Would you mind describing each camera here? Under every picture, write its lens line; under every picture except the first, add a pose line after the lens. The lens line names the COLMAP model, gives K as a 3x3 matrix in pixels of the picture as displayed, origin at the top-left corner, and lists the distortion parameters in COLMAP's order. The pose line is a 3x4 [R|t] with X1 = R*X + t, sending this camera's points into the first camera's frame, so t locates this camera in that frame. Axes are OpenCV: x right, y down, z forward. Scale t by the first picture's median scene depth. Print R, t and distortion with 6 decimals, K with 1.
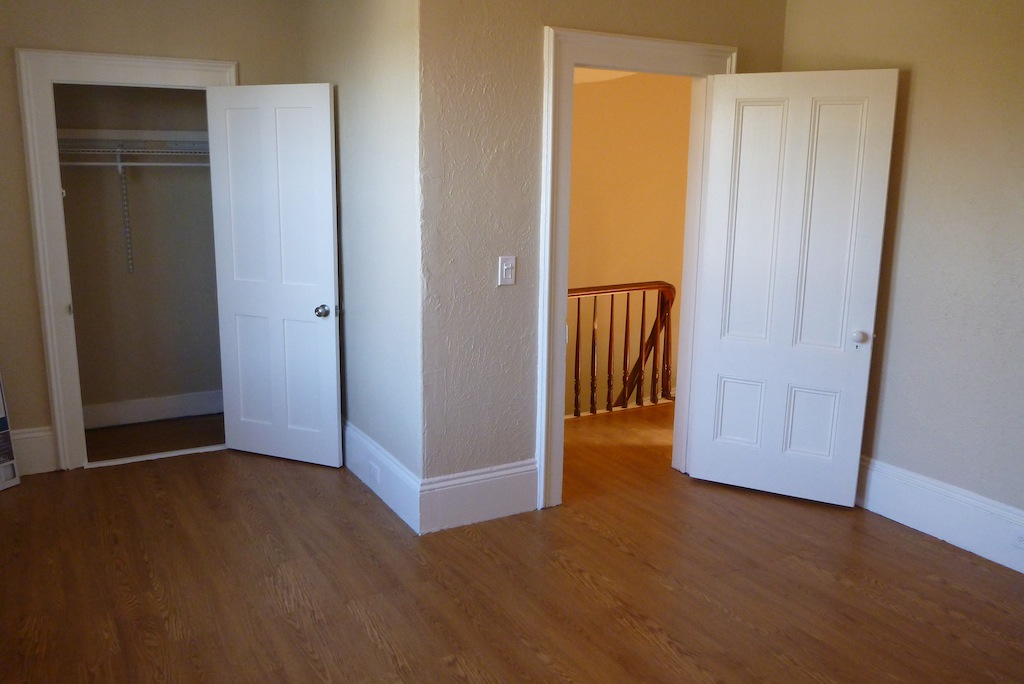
lens RADIAL K [[840.3, 0, 512.0], [0, 840.3, 342.0], [0, 0, 1]] dist [0.000012, 0.000182]
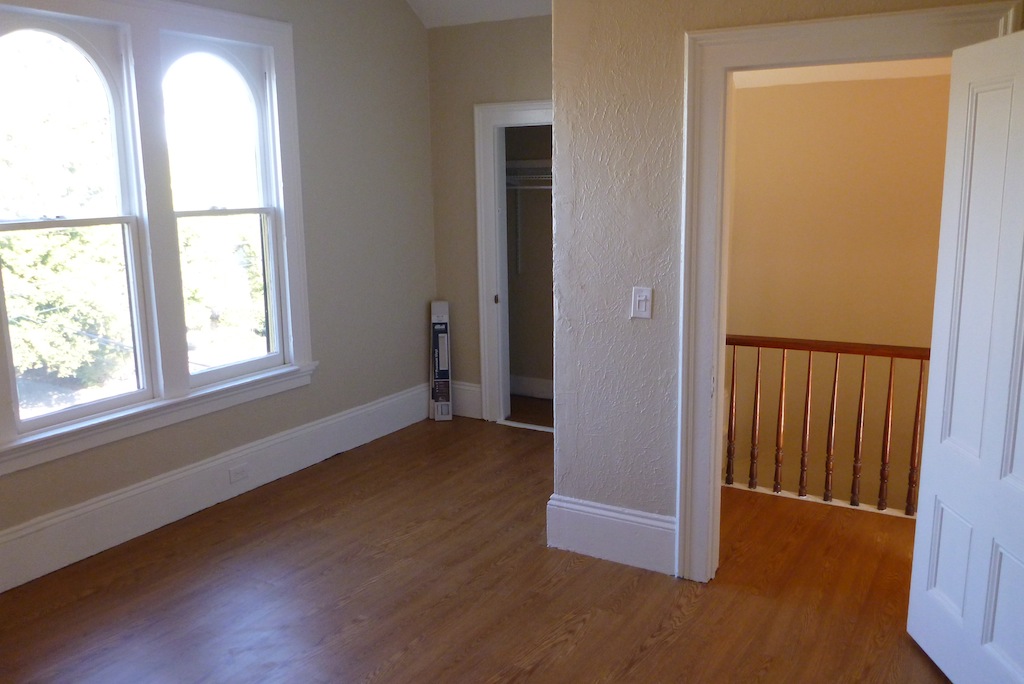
lens RADIAL K [[862.8, 0, 512.0], [0, 862.8, 342.0], [0, 0, 1]] dist [0.003702, -0.002435]
pose [[0.494349, 0.146618, -0.856809, 0.713446], [-0.158784, 0.984320, 0.076825, -0.088607], [0.854638, 0.098069, 0.509878, 0.381461]]
